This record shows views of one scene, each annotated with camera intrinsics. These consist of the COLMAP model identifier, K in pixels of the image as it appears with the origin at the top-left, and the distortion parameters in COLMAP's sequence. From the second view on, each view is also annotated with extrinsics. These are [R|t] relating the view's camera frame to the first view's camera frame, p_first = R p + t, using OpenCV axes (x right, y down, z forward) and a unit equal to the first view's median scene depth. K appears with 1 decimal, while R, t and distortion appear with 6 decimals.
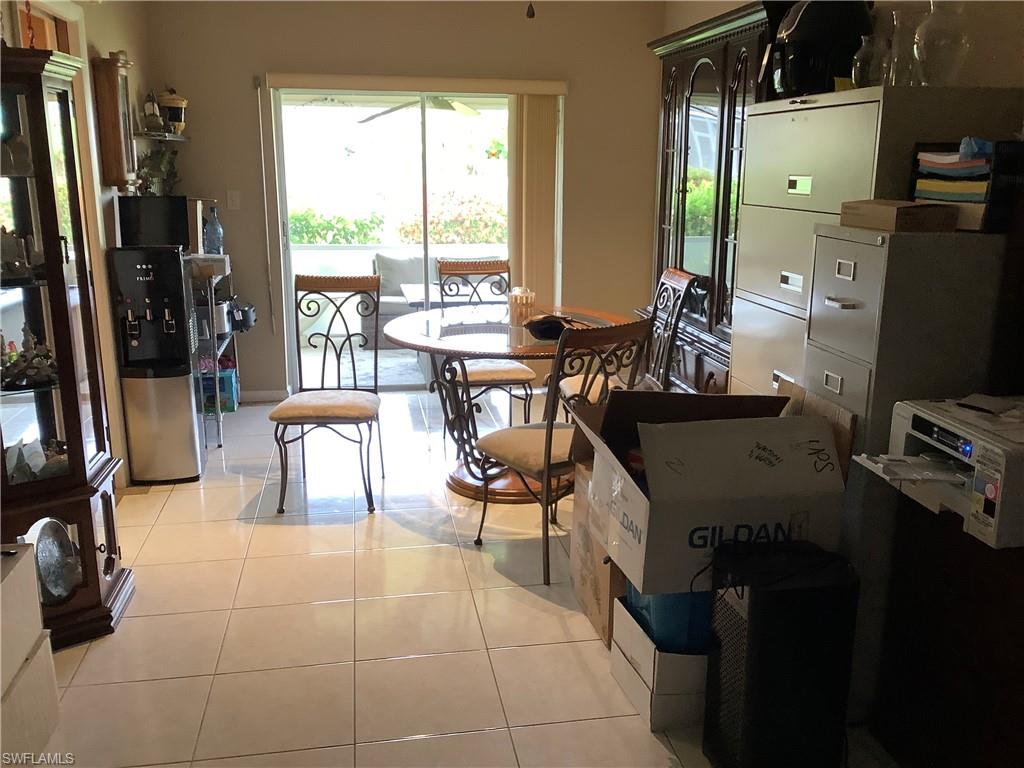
lens RADIAL K [[922.3, 0, 512.0], [0, 922.3, 384.0], [0, 0, 1]] dist [-0.002896, -0.011504]
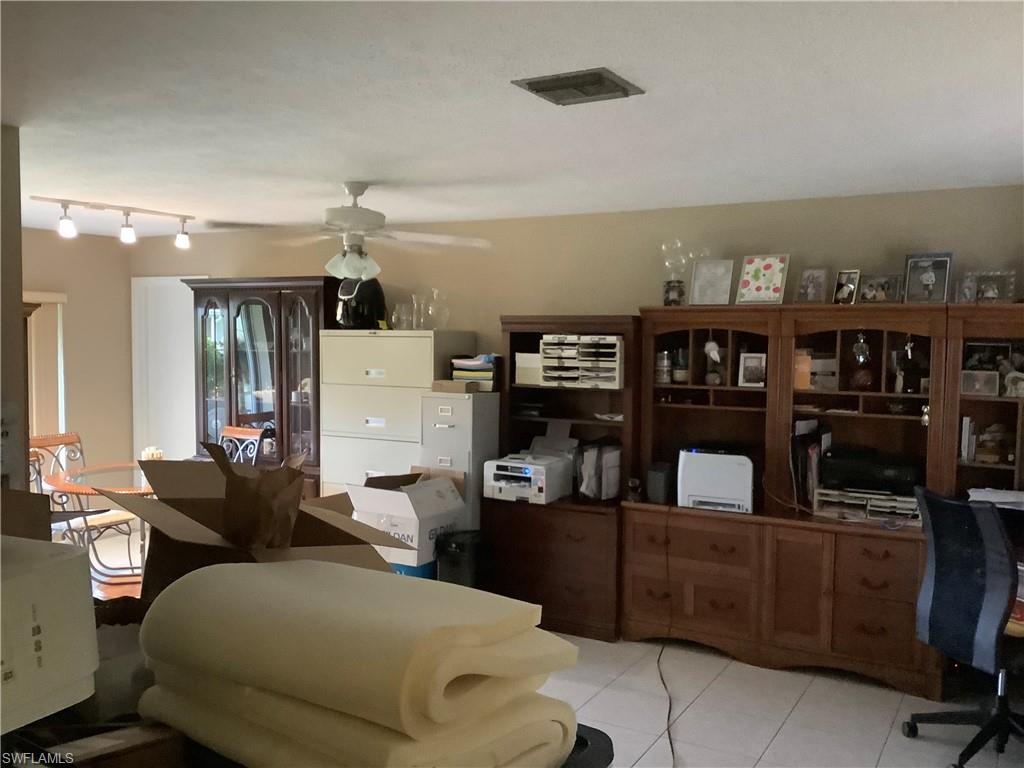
lens RADIAL K [[922.3, 0, 512.0], [0, 922.3, 384.0], [0, 0, 1]] dist [-0.002896, -0.011504]
pose [[0.629726, -0.046802, 0.775407, -1.396050], [0.179302, 0.979987, -0.086465, 0.039741], [-0.755842, 0.193481, 0.625515, -0.607134]]
